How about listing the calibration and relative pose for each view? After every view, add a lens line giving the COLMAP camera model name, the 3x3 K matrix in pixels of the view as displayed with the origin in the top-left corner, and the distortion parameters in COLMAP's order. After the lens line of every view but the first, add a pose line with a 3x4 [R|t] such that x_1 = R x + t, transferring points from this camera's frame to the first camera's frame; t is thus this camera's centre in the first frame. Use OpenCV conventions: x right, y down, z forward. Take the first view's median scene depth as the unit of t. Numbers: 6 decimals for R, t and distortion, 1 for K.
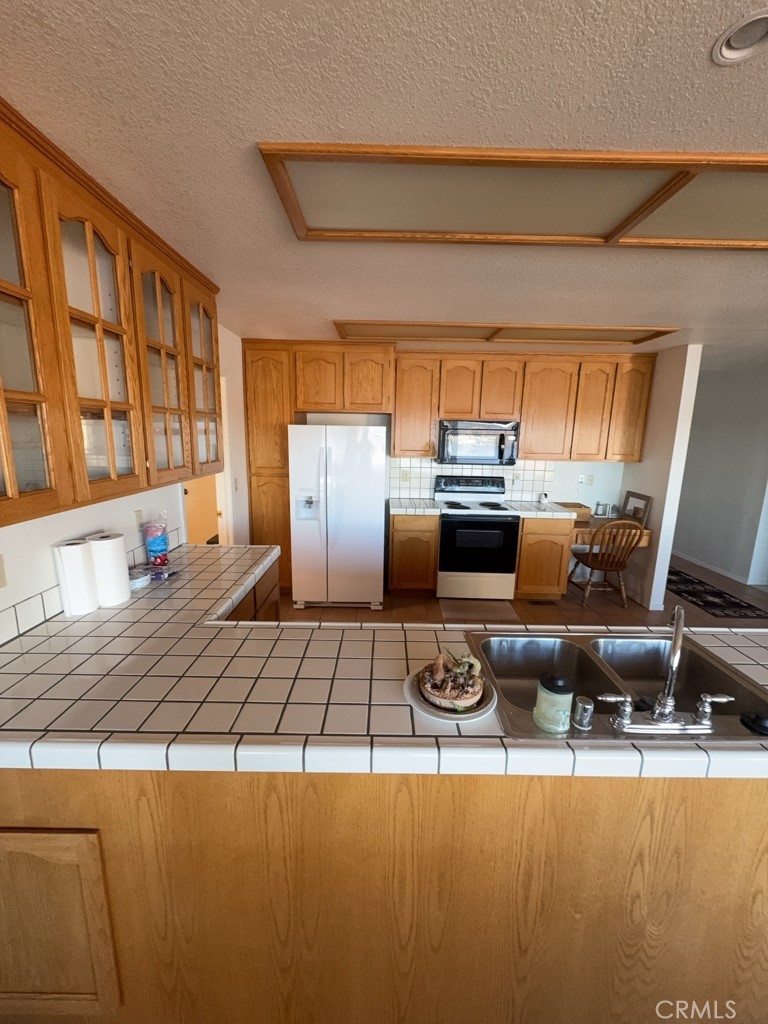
lens RADIAL K [[412.9, 0, 384.0], [0, 412.9, 512.0], [0, 0, 1]] dist [0.001113, 0.000106]
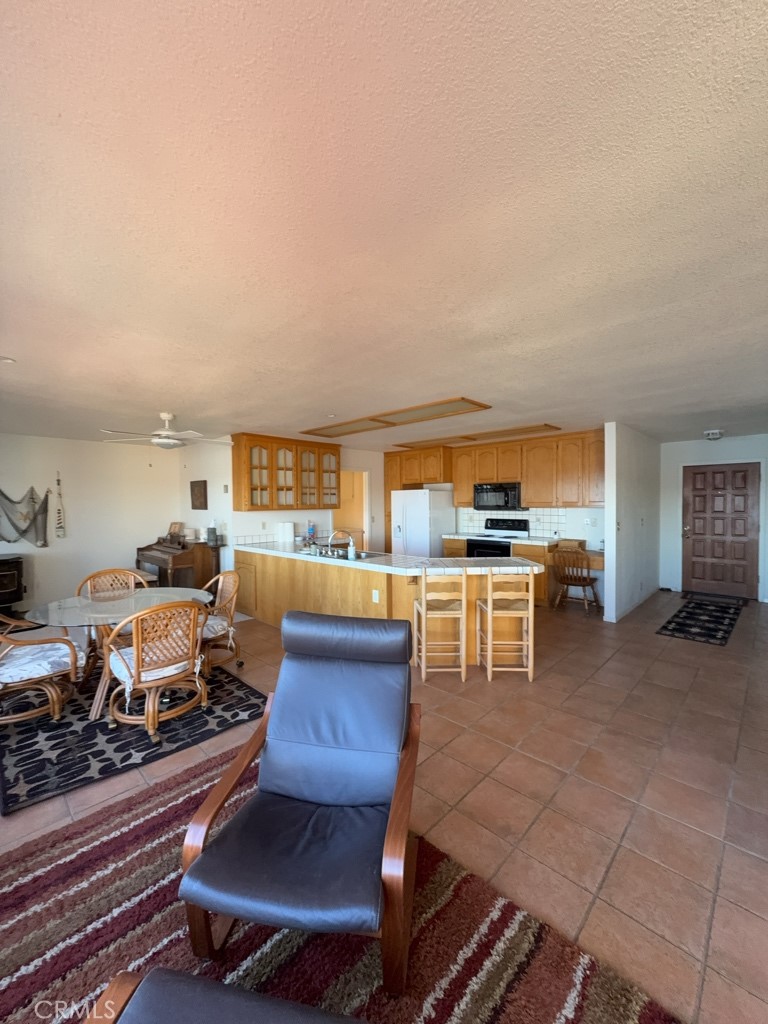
lens RADIAL K [[407.2, 0, 384.0], [0, 407.2, 512.0], [0, 0, 1]] dist [0.001945, 0.000309]
pose [[0.715087, -0.010404, -0.698958, 0.992832], [-0.108786, 0.986051, -0.125975, 0.132643], [0.690518, 0.166120, 0.703980, -0.387283]]
